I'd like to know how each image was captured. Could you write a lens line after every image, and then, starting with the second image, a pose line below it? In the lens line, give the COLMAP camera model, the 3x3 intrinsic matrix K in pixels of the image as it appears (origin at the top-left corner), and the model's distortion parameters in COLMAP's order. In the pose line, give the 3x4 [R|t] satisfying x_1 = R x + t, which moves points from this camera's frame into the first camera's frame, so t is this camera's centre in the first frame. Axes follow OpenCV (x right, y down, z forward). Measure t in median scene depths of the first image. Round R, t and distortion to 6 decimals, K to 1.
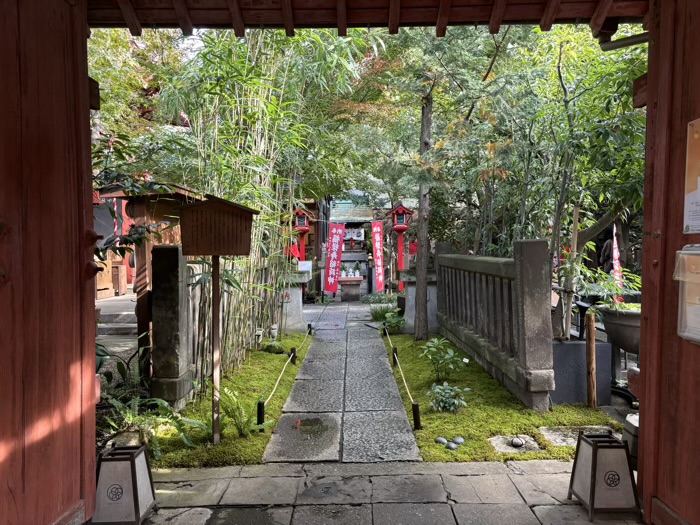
lens RADIAL K [[531.1, 0, 349.8], [0, 531.1, 264.2], [0, 0, 1]] dist [0.000227, 0.000018]
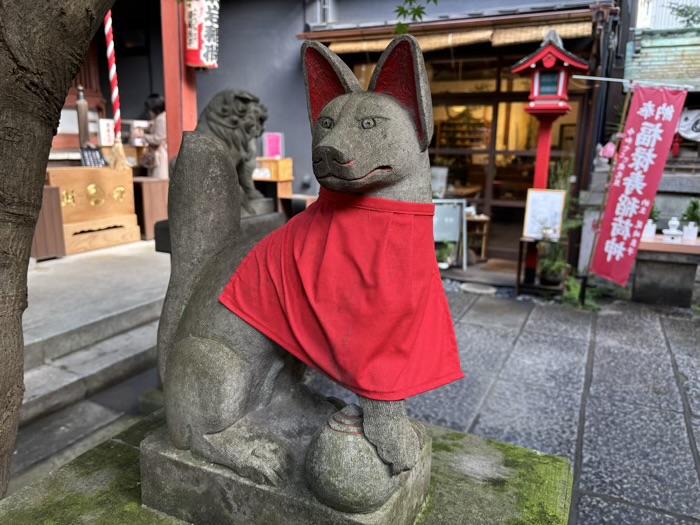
lens RADIAL K [[524.1, 0, 353.2], [0, 524.1, 258.2], [0, 0, 1]] dist [0.064877, -0.071378]
pose [[0.905487, 0.120929, -0.406780, -0.047750], [-0.044575, 0.980340, 0.192217, -0.026050], [0.422027, -0.155918, 0.893075, 0.577142]]
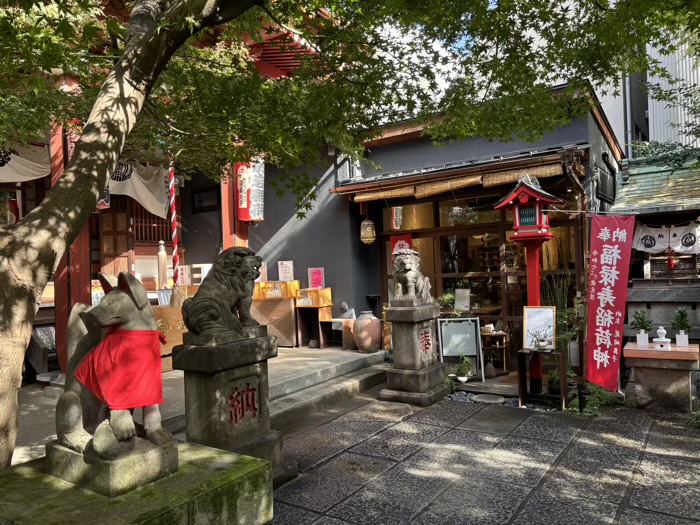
lens RADIAL K [[524.1, 0, 361.9], [0, 524.1, 263.8], [0, 0, 1]] dist [0.064877, -0.071378]
pose [[0.837843, -0.023469, -0.545406, 0.032247], [0.012077, 0.999628, -0.024462, -0.032406], [0.545777, 0.013908, 0.837815, 0.550060]]
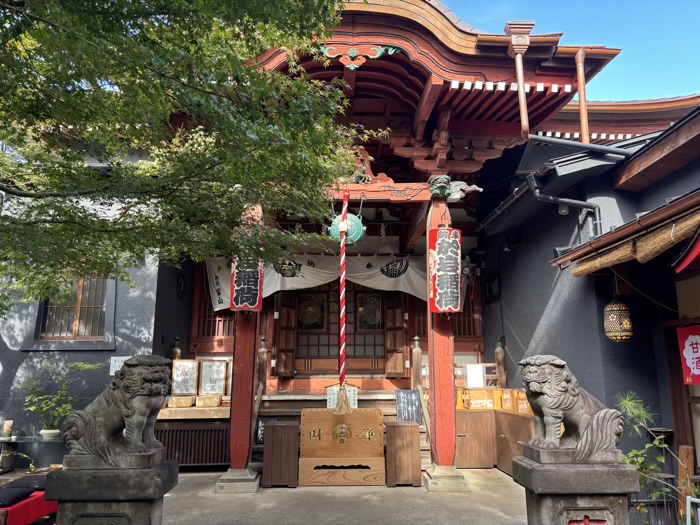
lens RADIAL K [[524.1, 0, 349.9], [0, 524.1, 261.2], [0, 0, 1]] dist [0.064877, -0.071378]
pose [[0.047363, -0.181849, -0.982185, 0.081878], [-0.031509, 0.982527, -0.183432, -0.050676], [0.998381, 0.039636, 0.040806, 0.844758]]
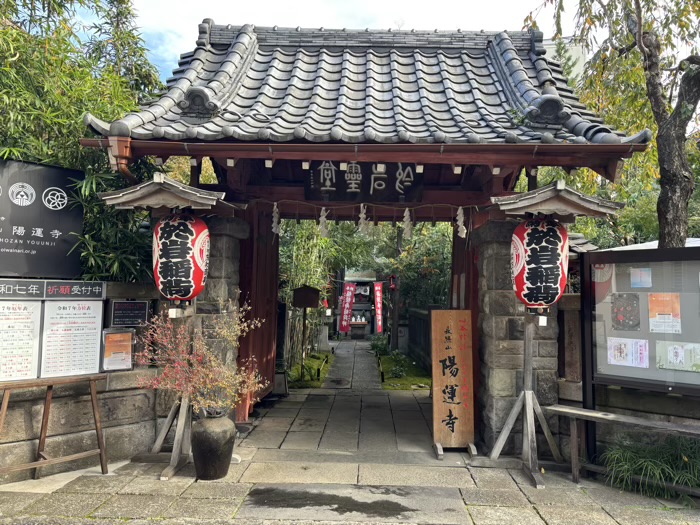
lens RADIAL K [[521.2, 0, 351.4], [0, 521.2, 257.7], [0, 0, 1]] dist [0.006965, 0.000135]
pose [[0.999426, 0.028612, -0.018152, 0.003269], [-0.030328, 0.994259, -0.102610, -0.001495], [0.015112, 0.103102, 0.994556, -0.377419]]
